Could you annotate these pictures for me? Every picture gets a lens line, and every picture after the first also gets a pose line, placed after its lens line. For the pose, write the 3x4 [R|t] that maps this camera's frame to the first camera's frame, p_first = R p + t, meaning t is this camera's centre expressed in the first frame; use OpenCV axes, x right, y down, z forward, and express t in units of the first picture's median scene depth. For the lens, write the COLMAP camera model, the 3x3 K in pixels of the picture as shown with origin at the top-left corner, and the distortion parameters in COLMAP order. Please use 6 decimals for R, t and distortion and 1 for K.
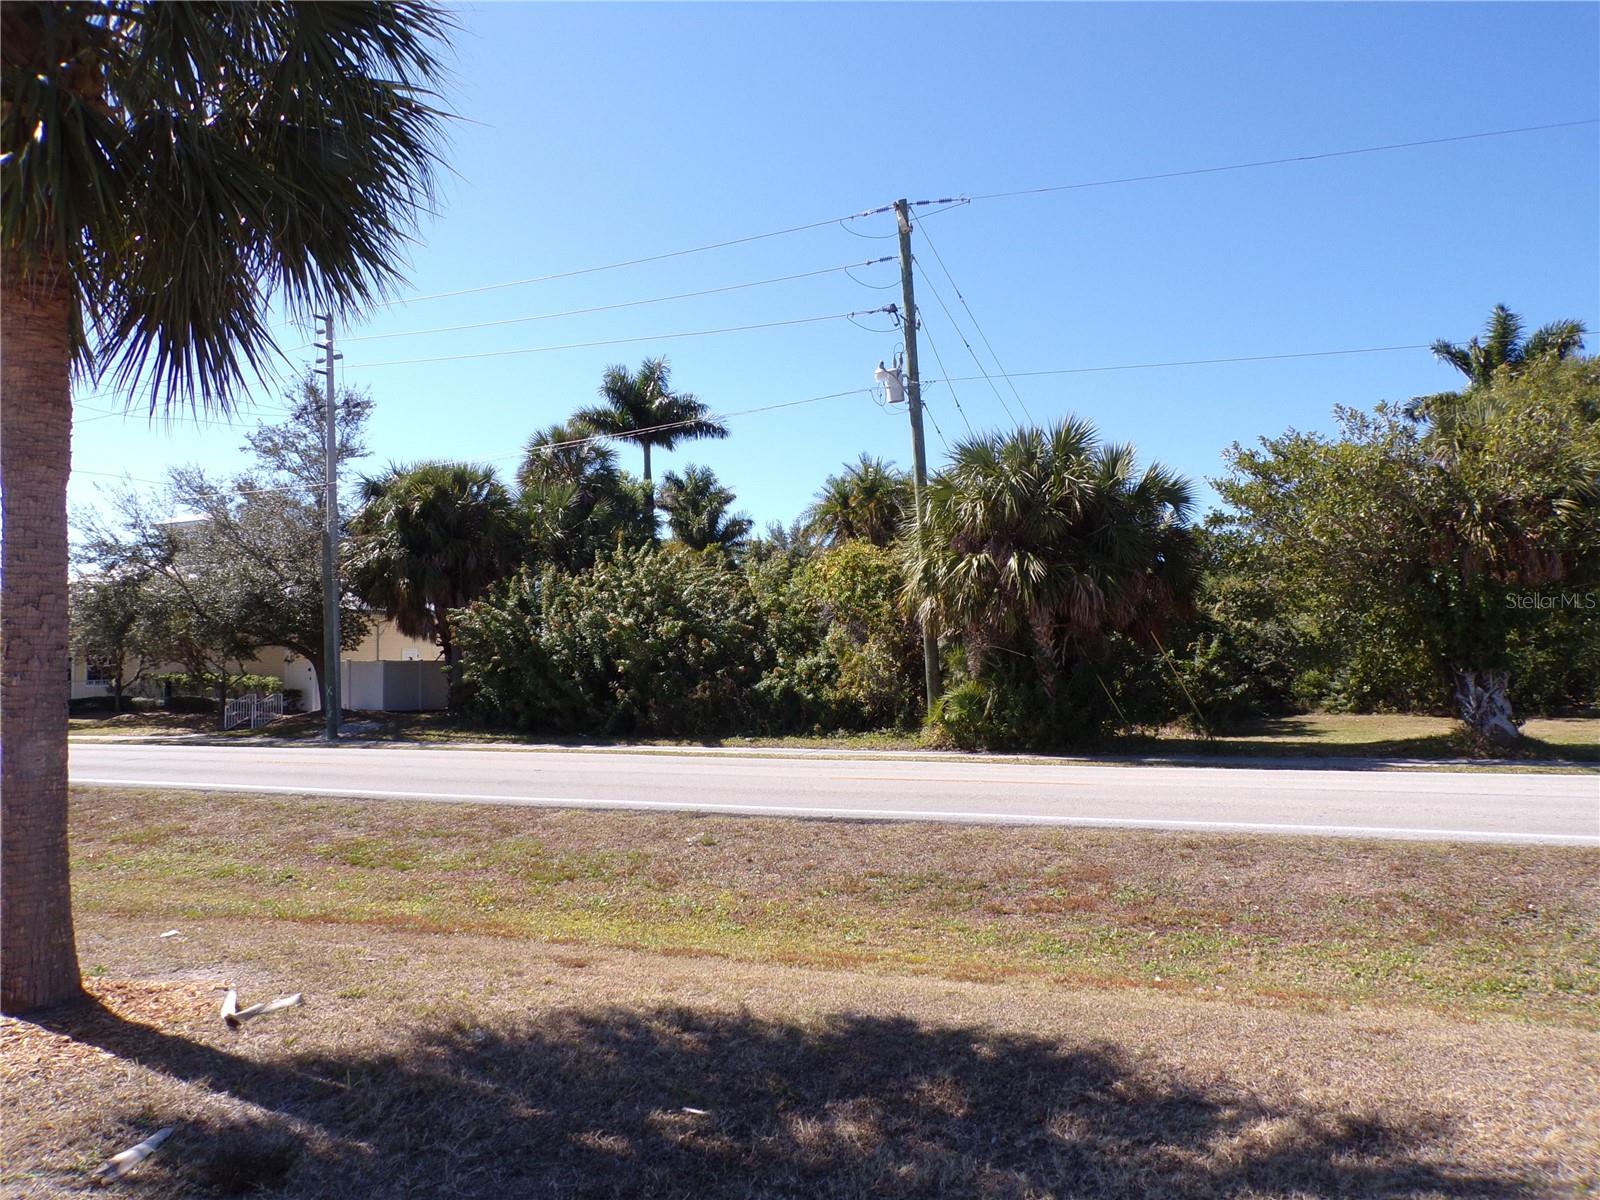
lens RADIAL K [[1084.8, 0, 758.7], [0, 1084.8, 599.7], [0, 0, 1]] dist [-0.003245, -0.000181]
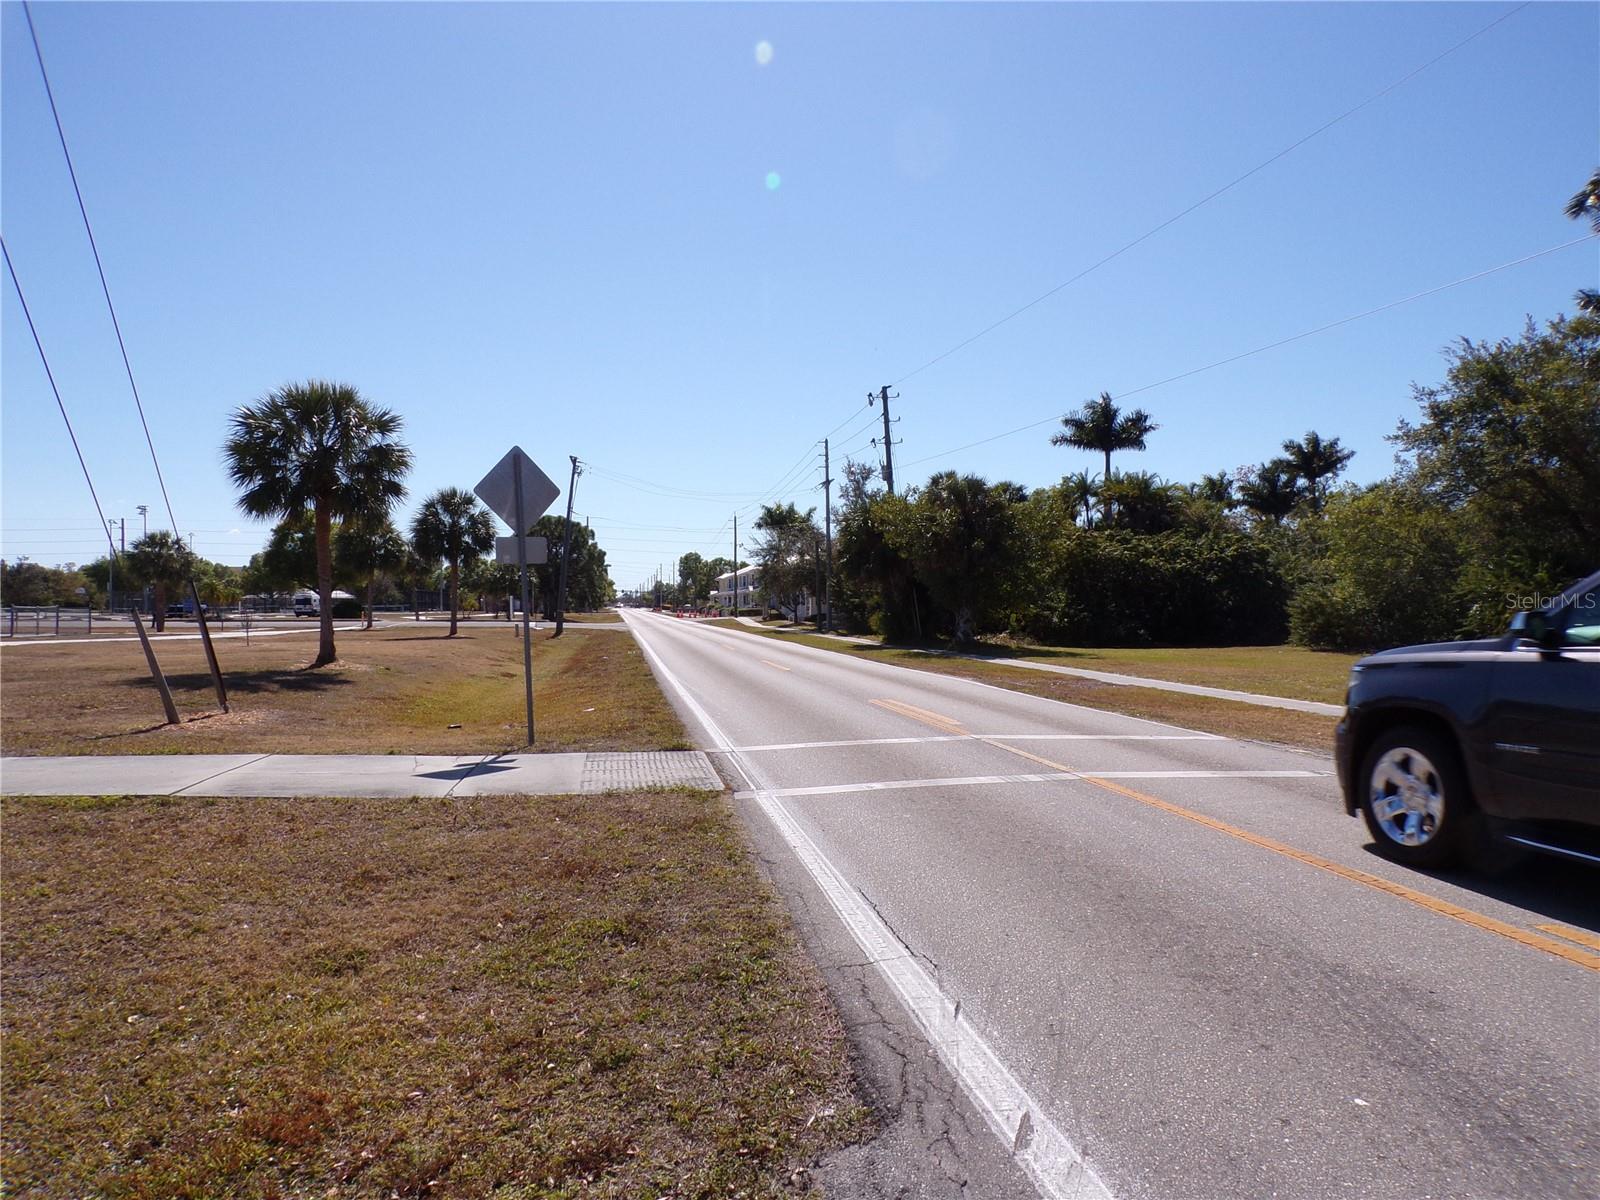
lens RADIAL K [[1087.5, 0, 799.8], [0, 1087.5, 600.6], [0, 0, 1]] dist [-0.001094, 0.005823]
pose [[0.542241, 0.013623, -0.840113, 1.642362], [0.041918, 0.998185, 0.043242, -0.040743], [0.839177, -0.058663, 0.540686, -0.285290]]
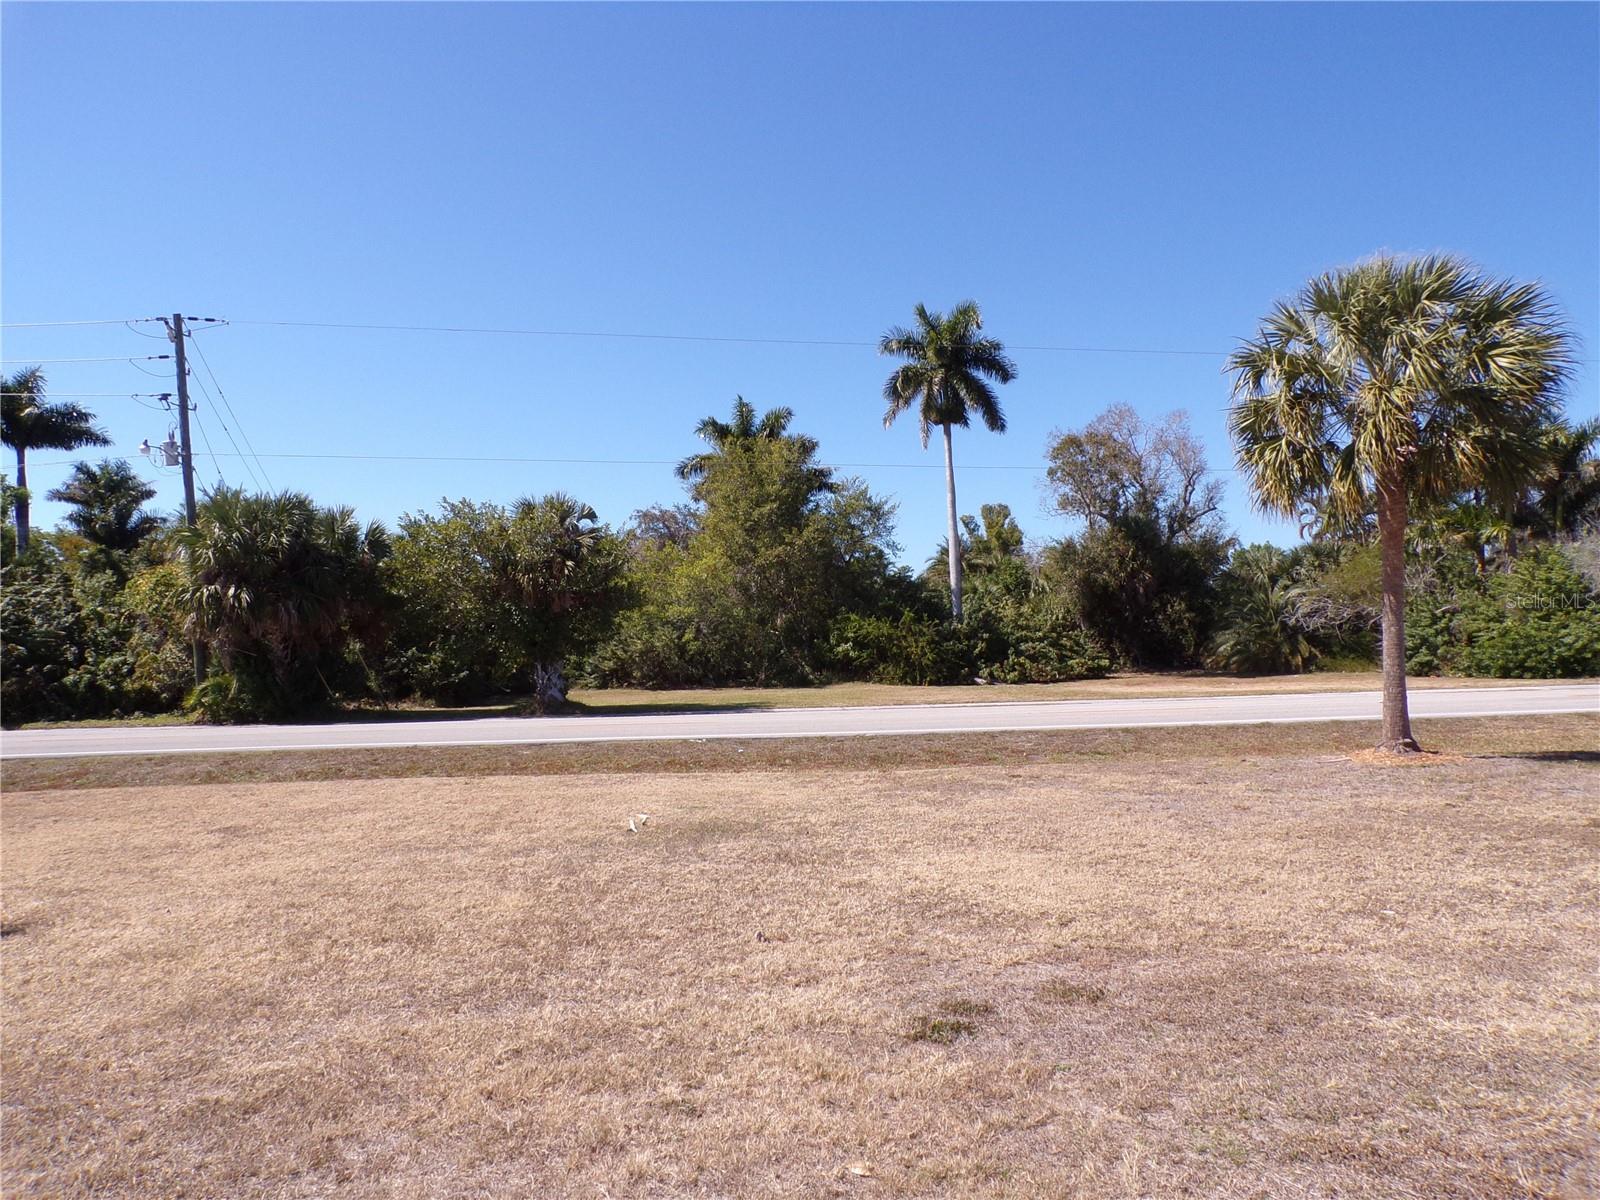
lens RADIAL K [[1087.5, 0, 799.8], [0, 1087.5, 600.6], [0, 0, 1]] dist [-0.001094, 0.005823]
pose [[0.902283, 0.006056, 0.431102, 0.220792], [-0.012838, 0.999835, 0.012823, -0.038426], [-0.430954, -0.017105, 0.902212, -0.476939]]
